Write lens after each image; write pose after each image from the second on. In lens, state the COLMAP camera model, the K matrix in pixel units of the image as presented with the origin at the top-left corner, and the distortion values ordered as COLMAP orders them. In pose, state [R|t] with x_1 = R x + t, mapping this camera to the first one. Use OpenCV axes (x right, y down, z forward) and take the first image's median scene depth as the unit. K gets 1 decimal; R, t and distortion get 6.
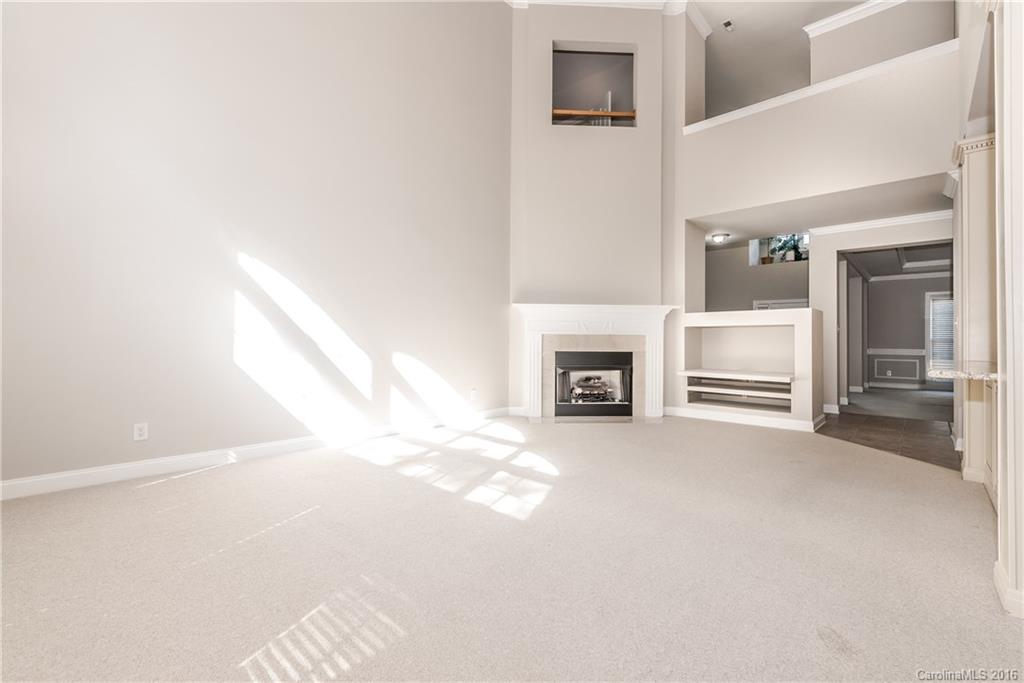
lens RADIAL K [[441.8, 0, 504.4], [0, 441.8, 333.3], [0, 0, 1]] dist [-0.001647, 0.001037]
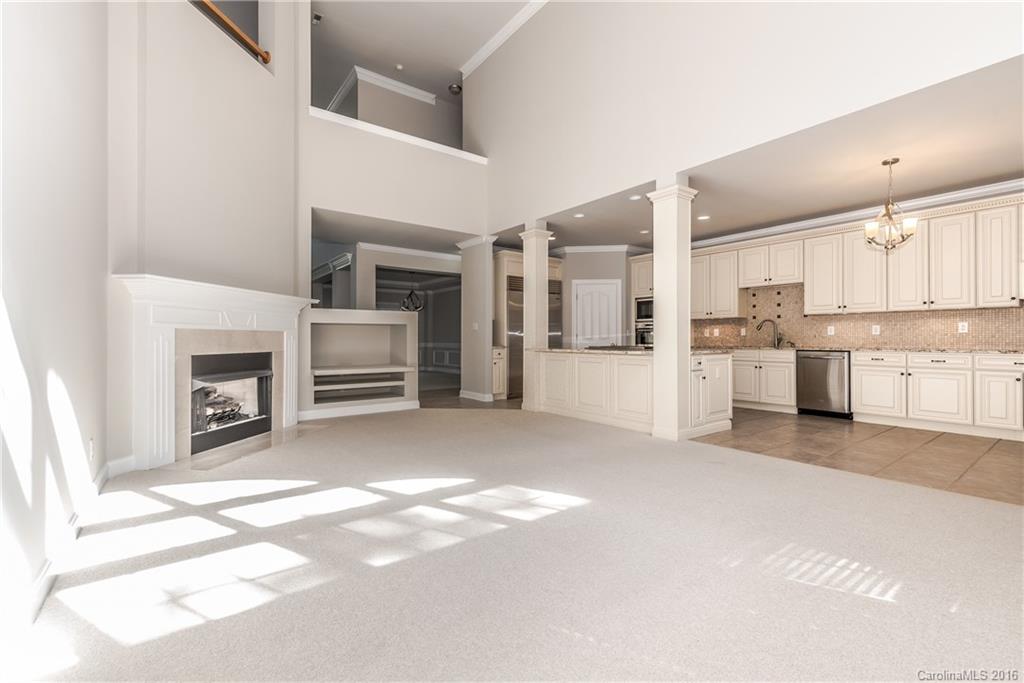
lens RADIAL K [[441.8, 0, 527.0], [0, 441.8, 338.3], [0, 0, 1]] dist [-0.001647, 0.001037]
pose [[0.158004, -0.005424, 0.987424, -0.447446], [-0.015776, 0.999843, 0.008016, 0.003012], [-0.987312, -0.016844, 0.157894, 0.411849]]
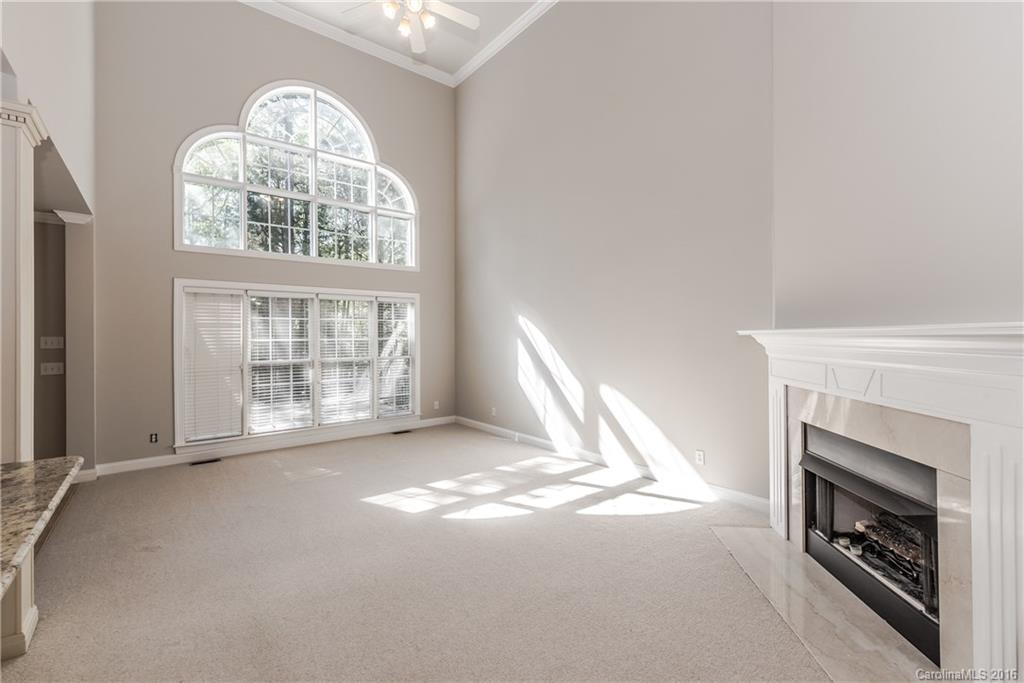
lens RADIAL K [[441.8, 0, 510.7], [0, 441.8, 338.0], [0, 0, 1]] dist [-0.001647, 0.001037]
pose [[-0.161093, -0.003444, -0.986933, 0.630686], [0.025221, 0.999653, -0.007605, -0.054274], [0.986617, -0.026116, -0.160950, 0.747241]]
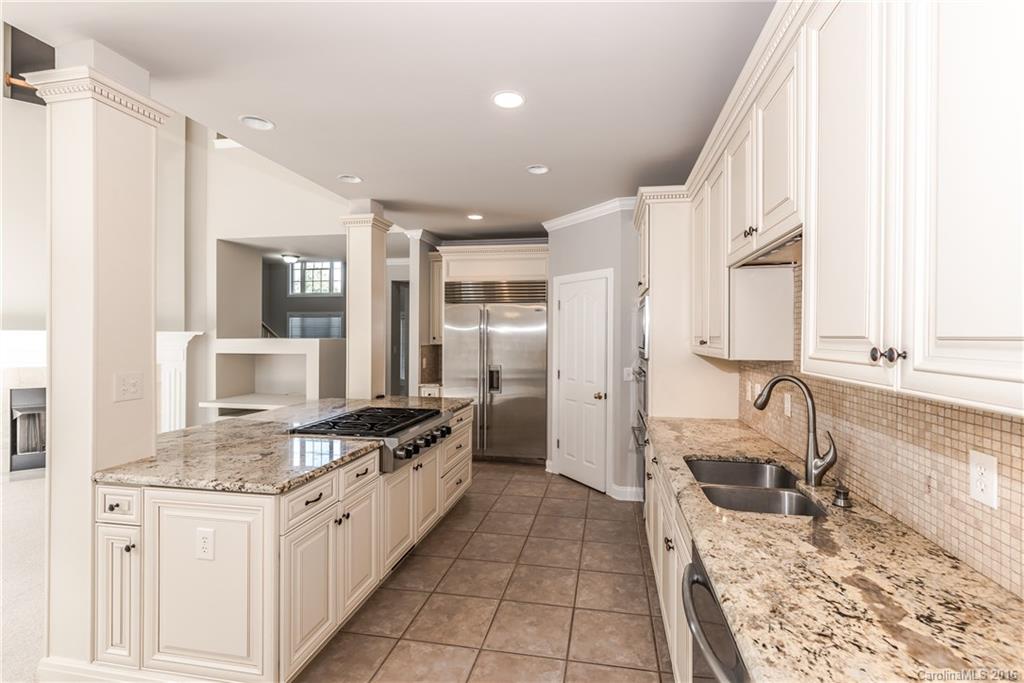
lens RADIAL K [[459.5, 0, 531.7], [0, 459.5, 333.4], [0, 0, 1]] dist [-0.001770, -0.000232]
pose [[0.835321, -0.001611, 0.549759, 0.441576], [-0.007764, 0.999861, 0.014726, -0.078489], [-0.549707, -0.016569, 0.835193, -0.186746]]
